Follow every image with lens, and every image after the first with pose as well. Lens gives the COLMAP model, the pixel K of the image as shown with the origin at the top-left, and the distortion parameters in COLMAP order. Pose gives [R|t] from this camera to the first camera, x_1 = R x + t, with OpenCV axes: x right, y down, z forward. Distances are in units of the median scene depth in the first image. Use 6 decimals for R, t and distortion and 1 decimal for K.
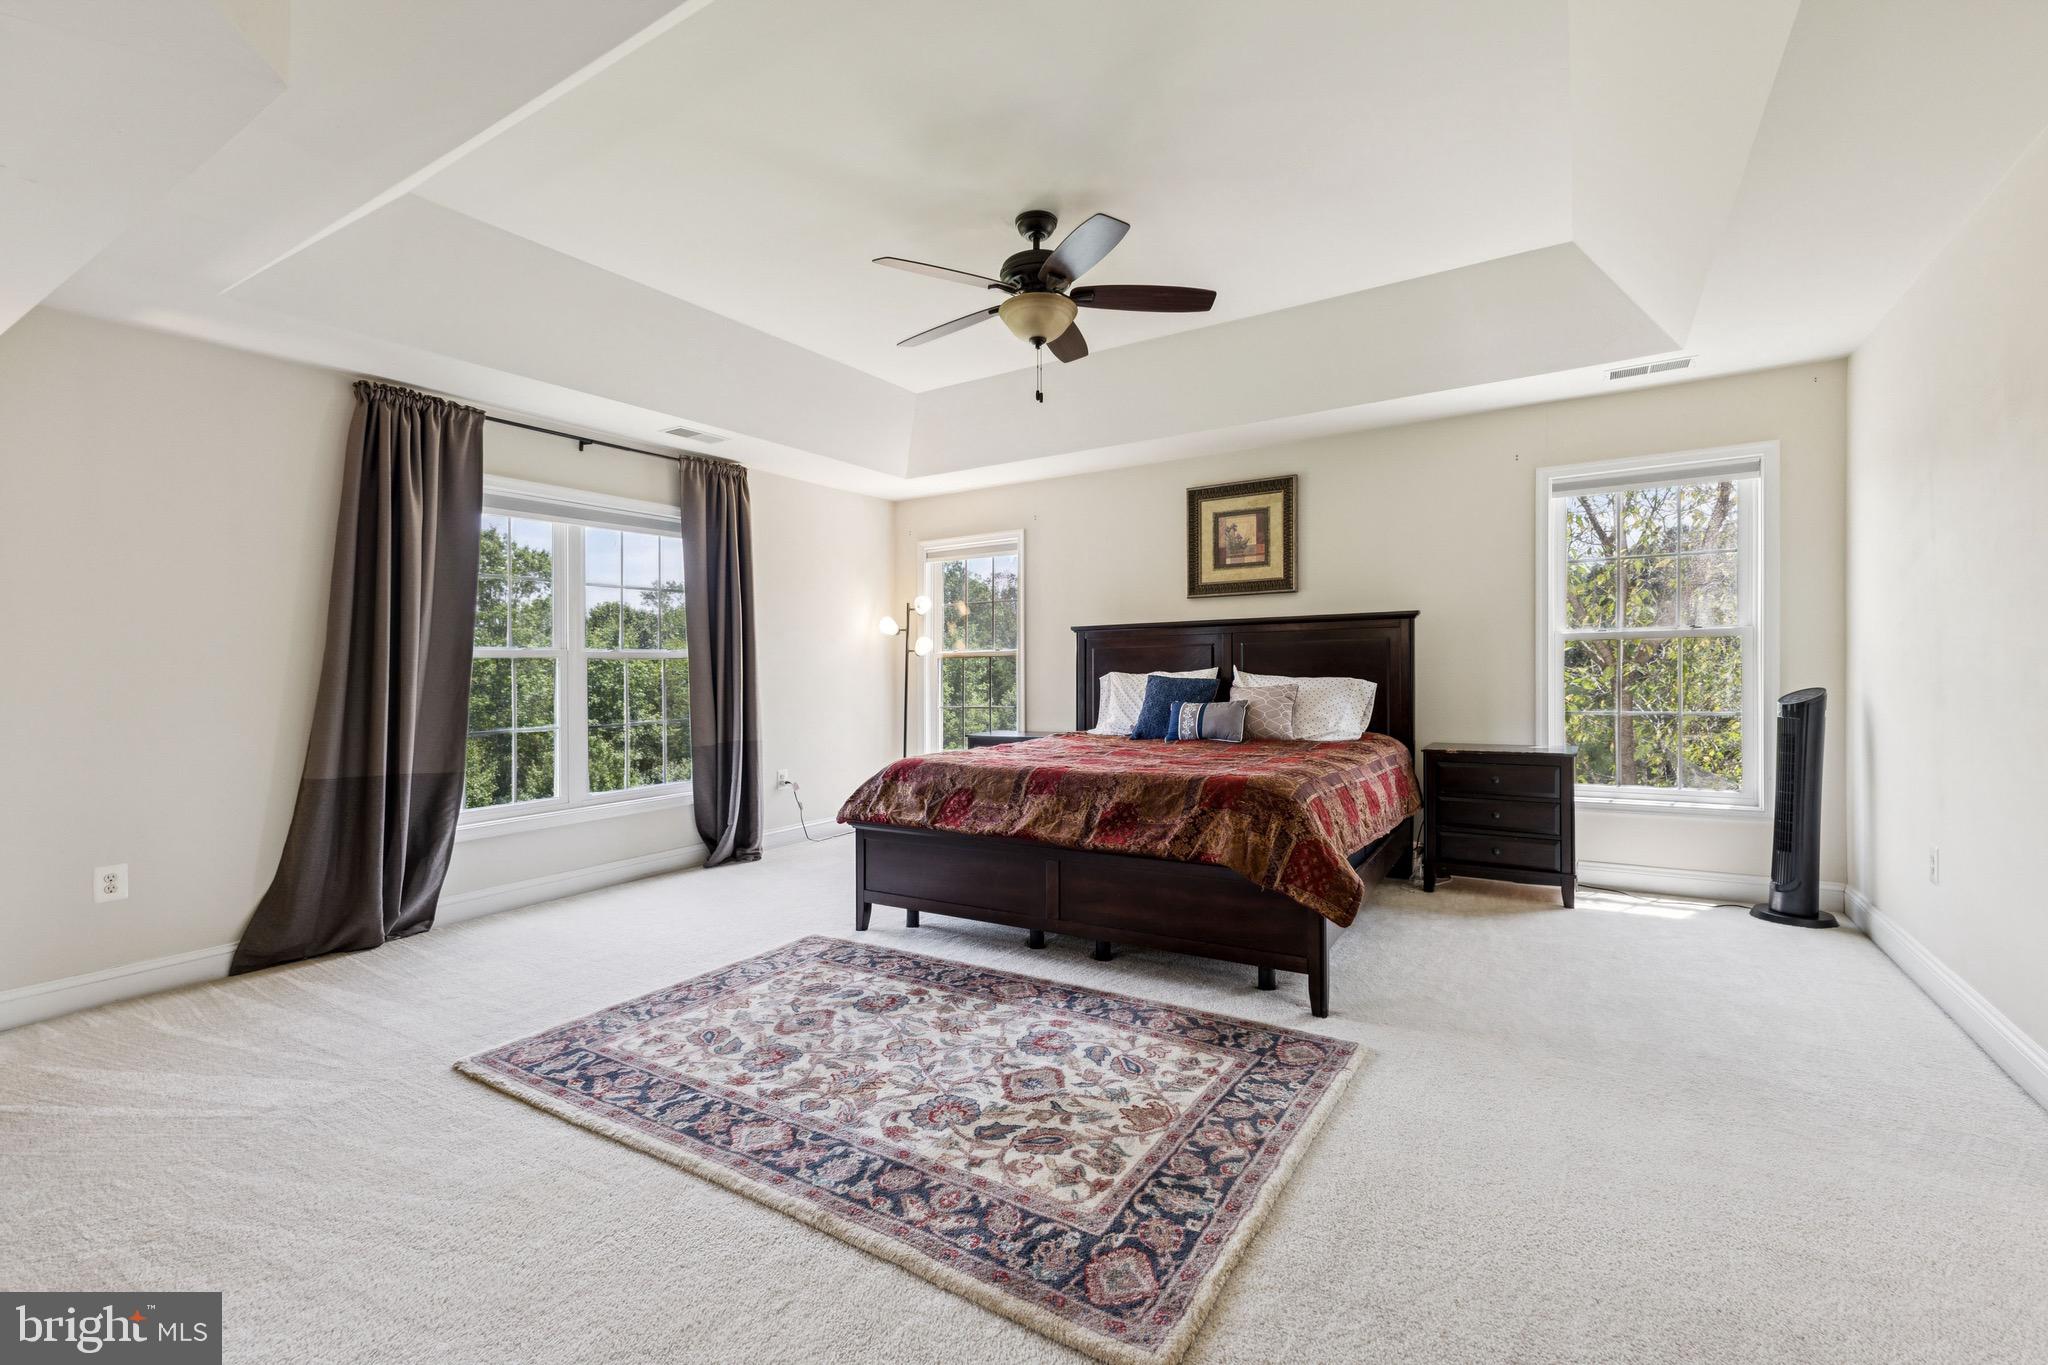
lens RADIAL K [[890.7, 0, 1027.2], [0, 890.7, 682.6], [0, 0, 1]] dist [0.012298, -0.003218]
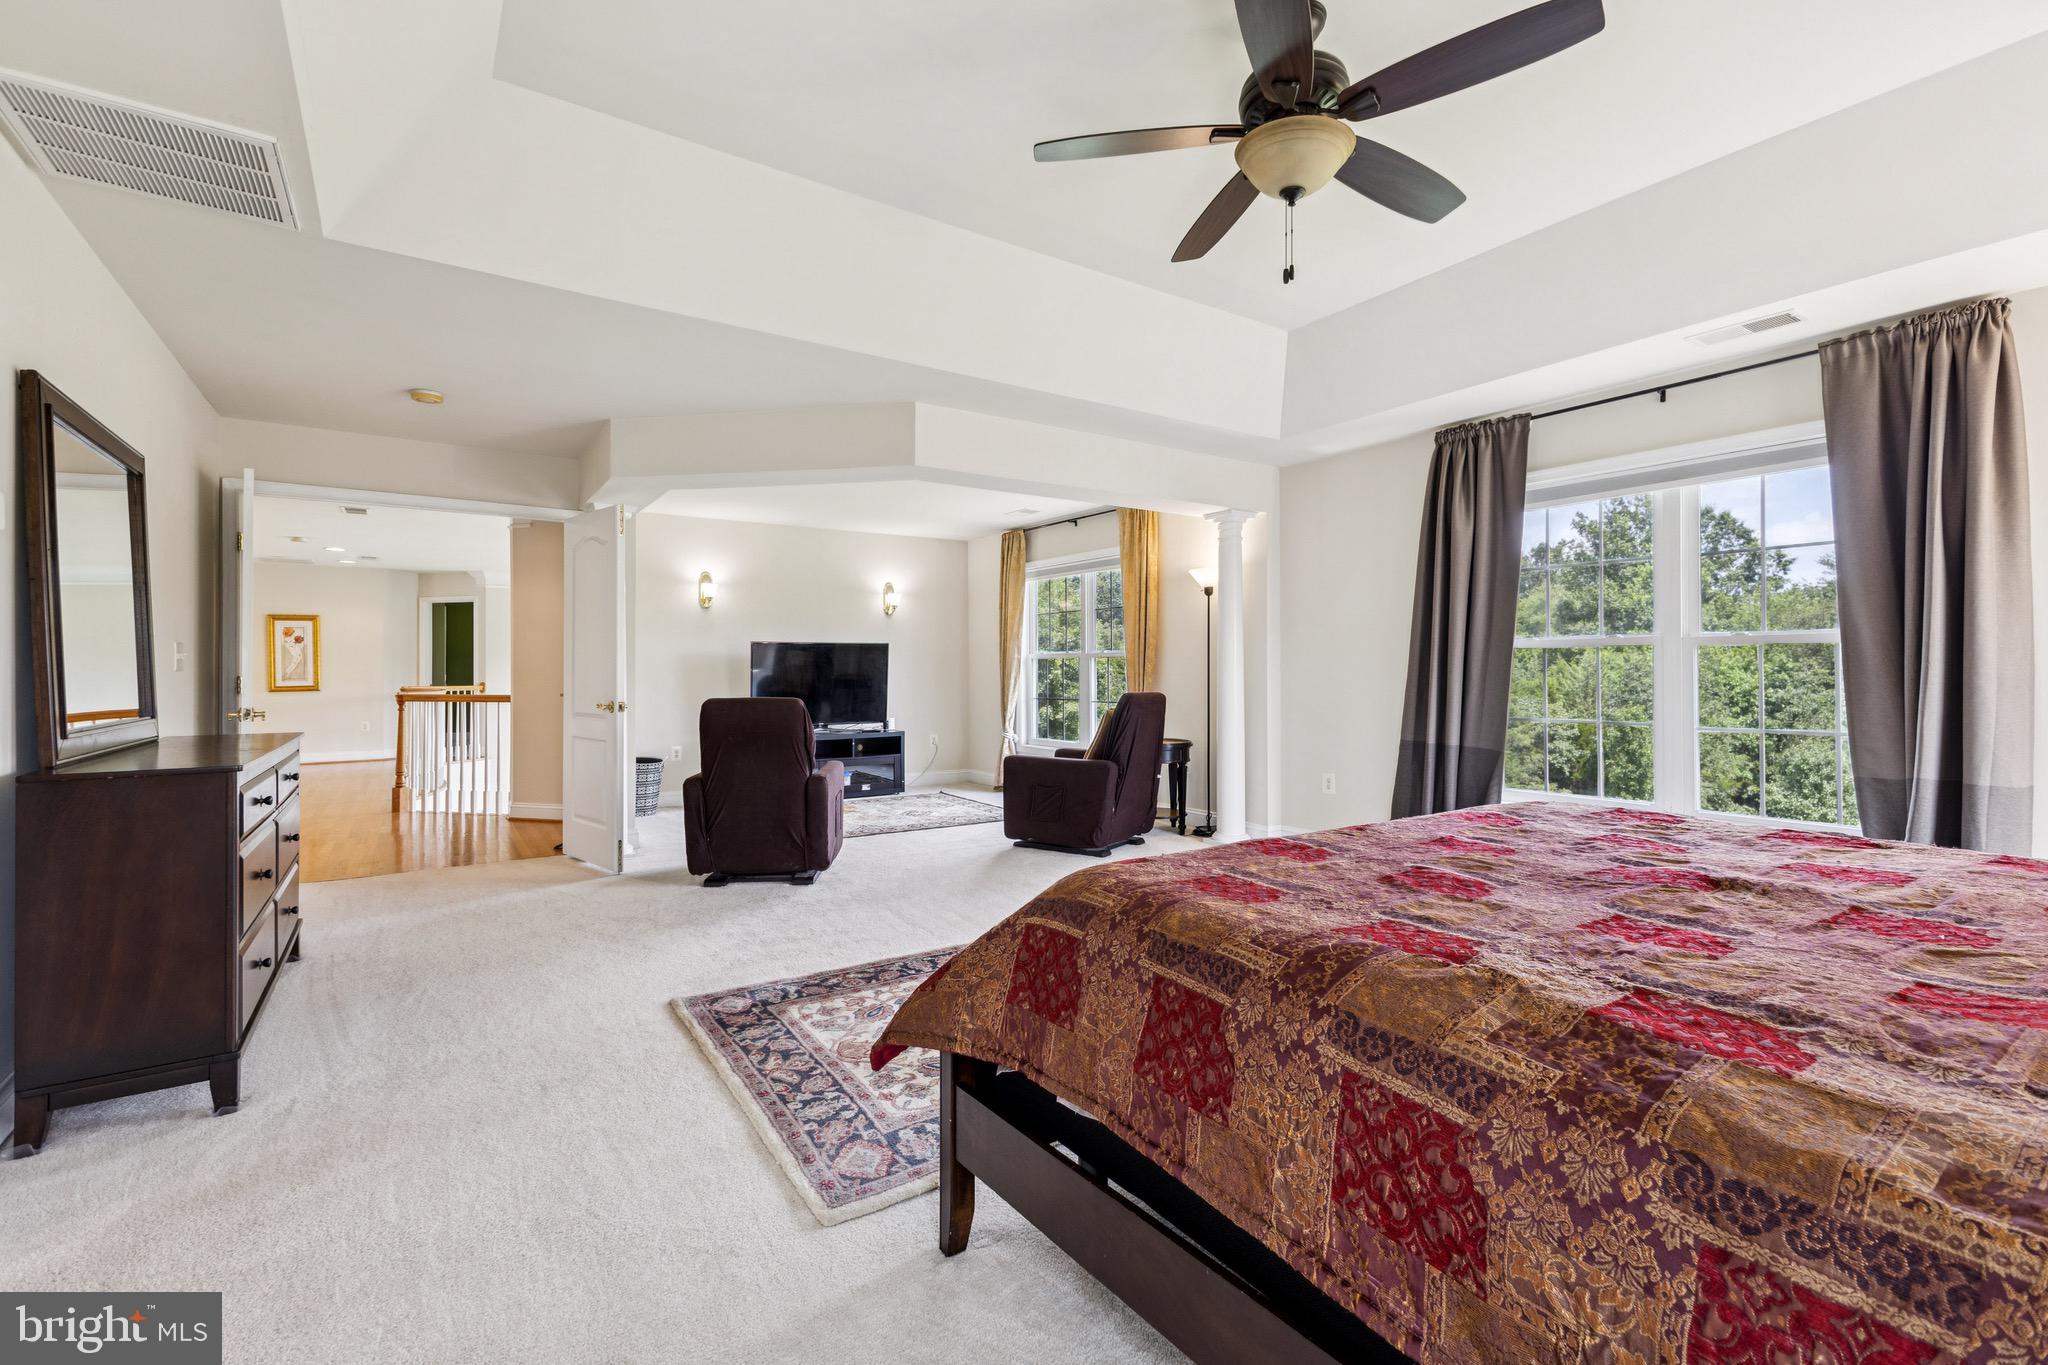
lens RADIAL K [[890.7, 0, 1028.6], [0, 890.7, 651.4], [0, 0, 1]] dist [0.012298, -0.003218]
pose [[-0.400958, 0.000553, -0.916096, 1.067566], [-0.002216, 0.999996, 0.001573, -0.042261], [0.916094, 0.002661, -0.400955, 1.592647]]
